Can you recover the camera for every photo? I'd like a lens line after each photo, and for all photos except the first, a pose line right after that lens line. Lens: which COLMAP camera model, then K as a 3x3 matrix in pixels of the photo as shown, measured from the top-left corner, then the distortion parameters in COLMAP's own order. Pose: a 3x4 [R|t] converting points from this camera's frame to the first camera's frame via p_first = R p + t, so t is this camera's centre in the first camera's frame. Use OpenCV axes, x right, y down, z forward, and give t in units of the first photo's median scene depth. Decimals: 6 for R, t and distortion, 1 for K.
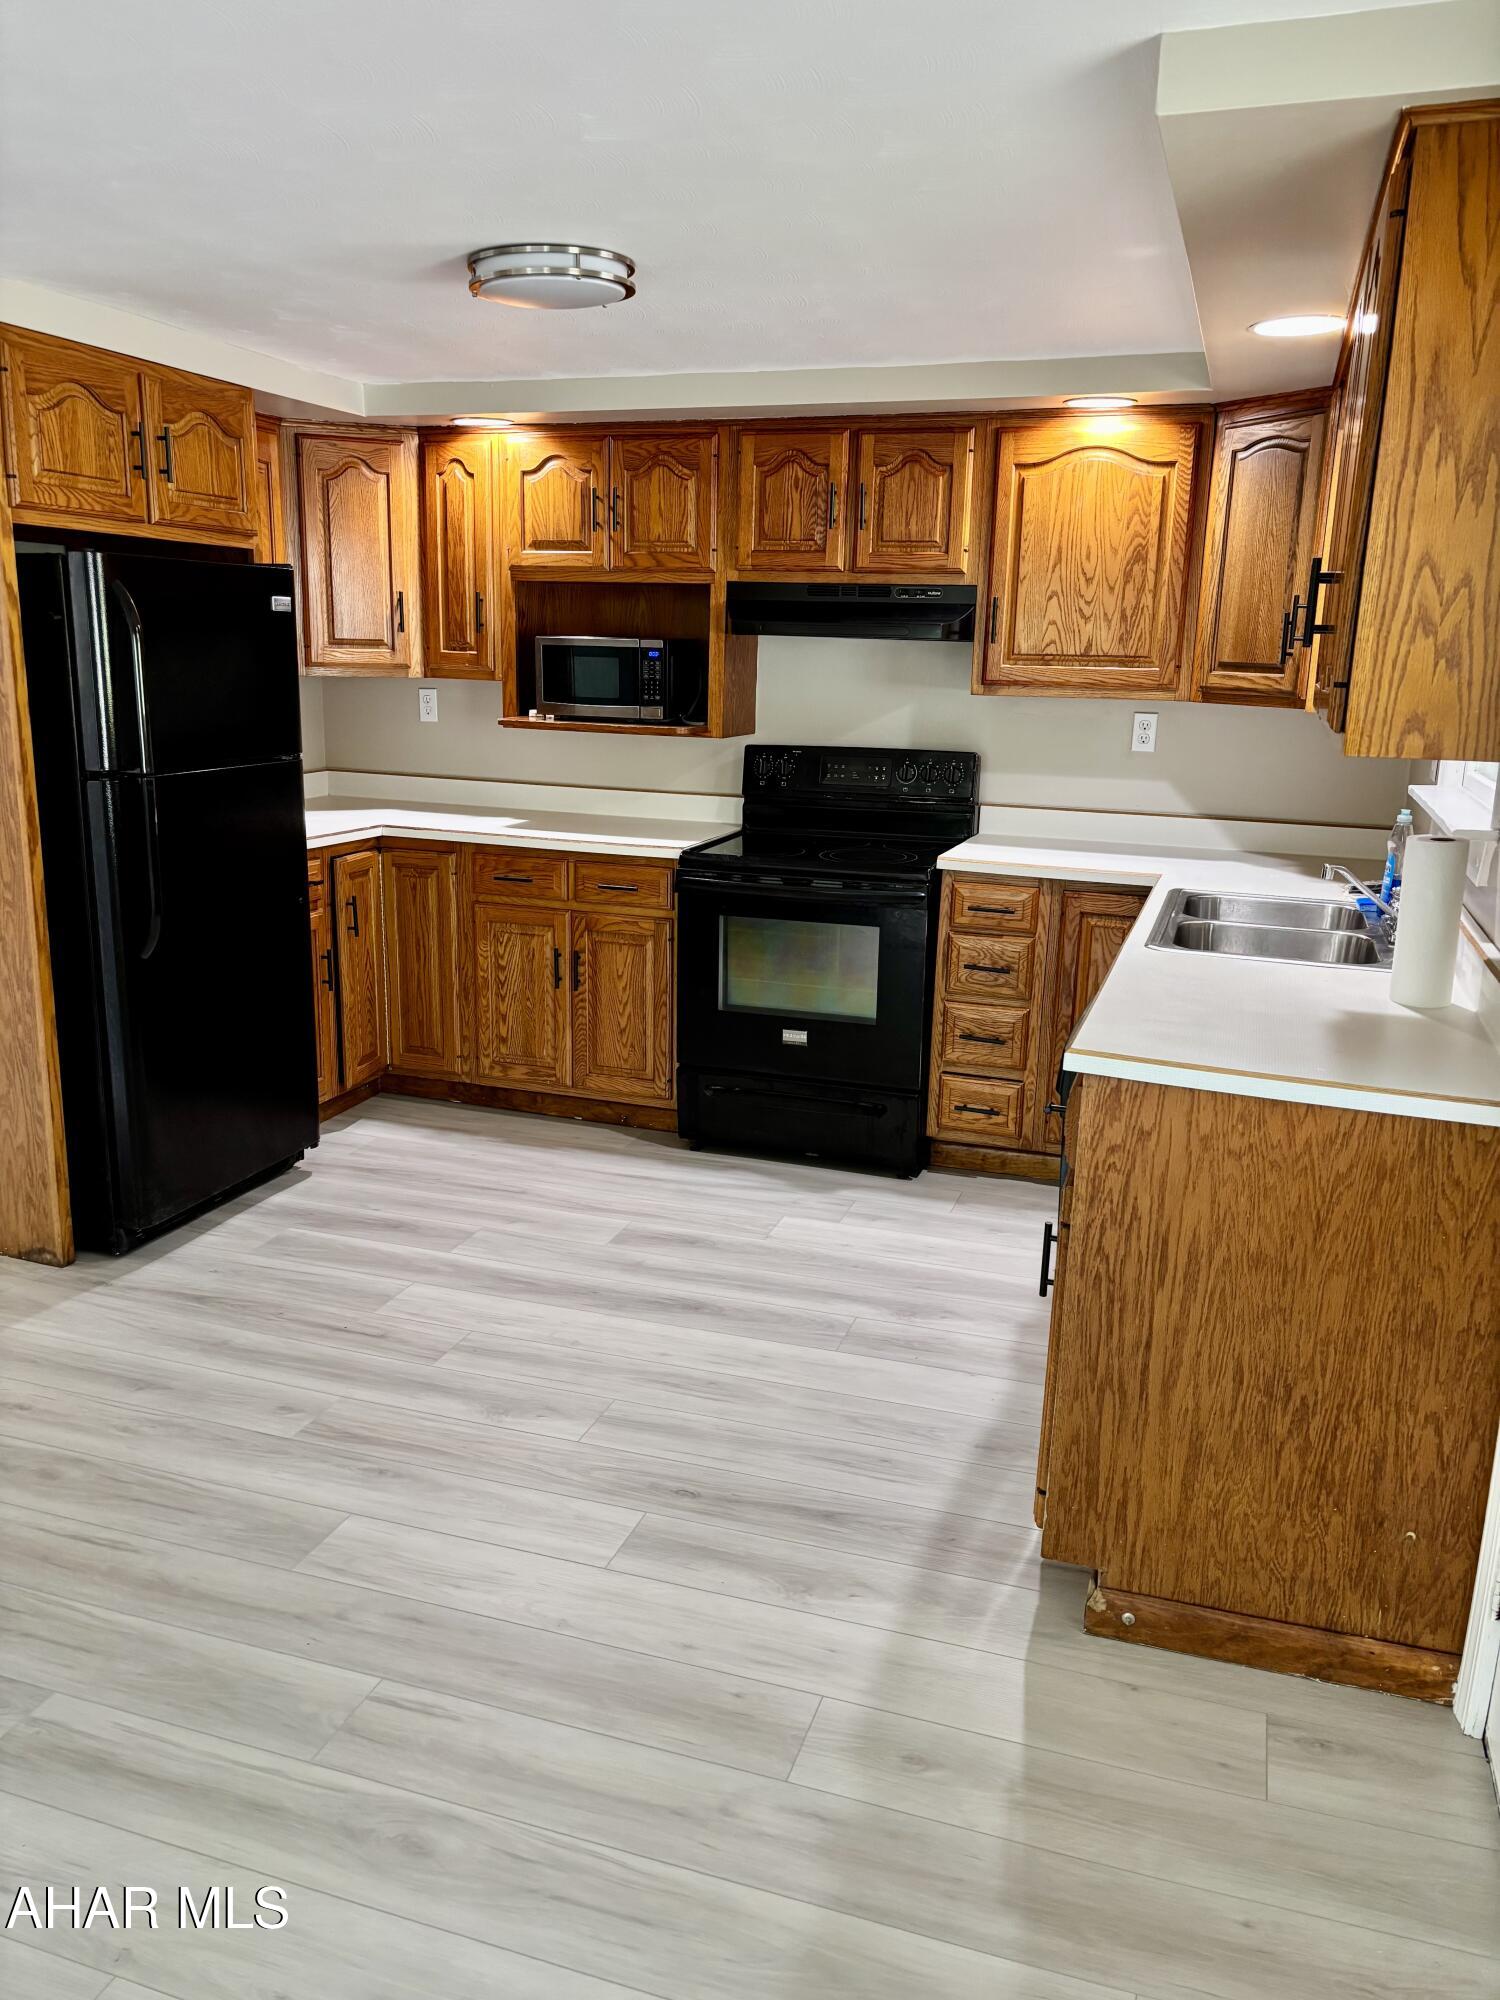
lens RADIAL K [[1529.1, 0, 742.7], [0, 1529.1, 994.7], [0, 0, 1]] dist [0.039834, -0.028727]
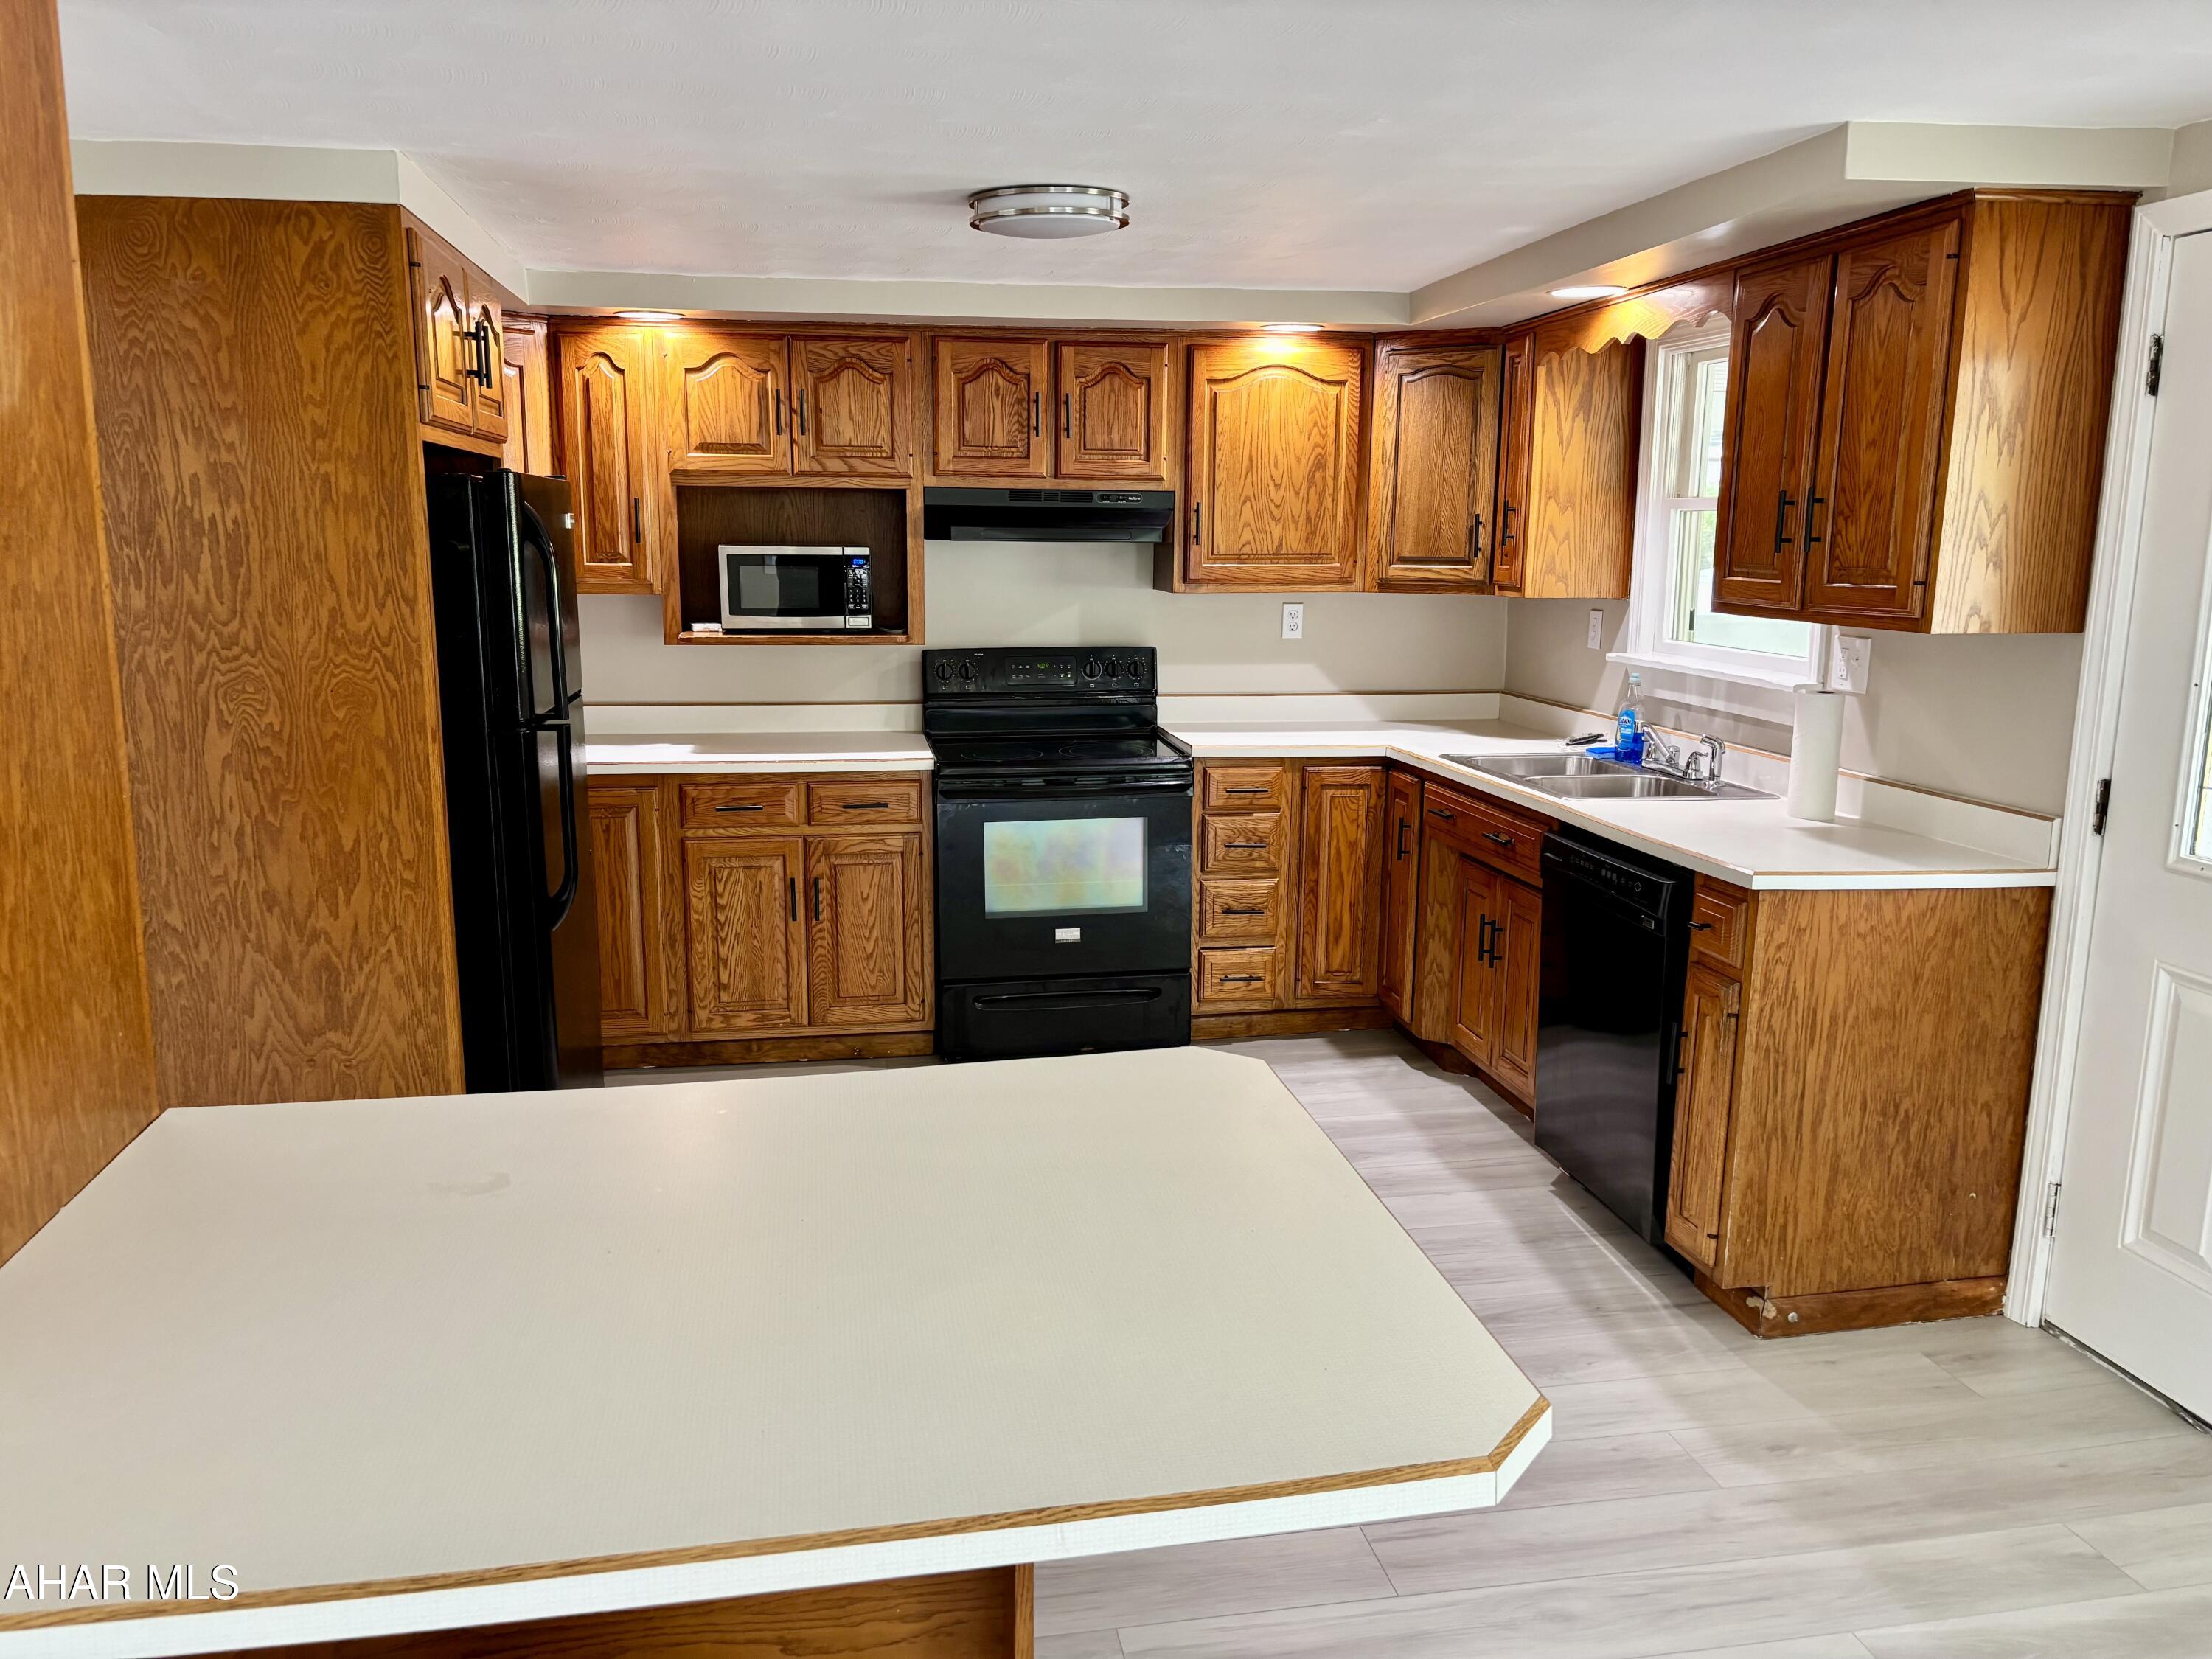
lens RADIAL K [[1691.1, 0, 1104.1], [0, 1691.1, 846.4], [0, 0, 1]] dist [0.039834, -0.028727]
pose [[0.876767, -0.108597, 0.468494, -0.484861], [0.124056, 0.992273, -0.002155, -0.026264], [-0.464640, 0.060009, 0.883464, 0.000628]]
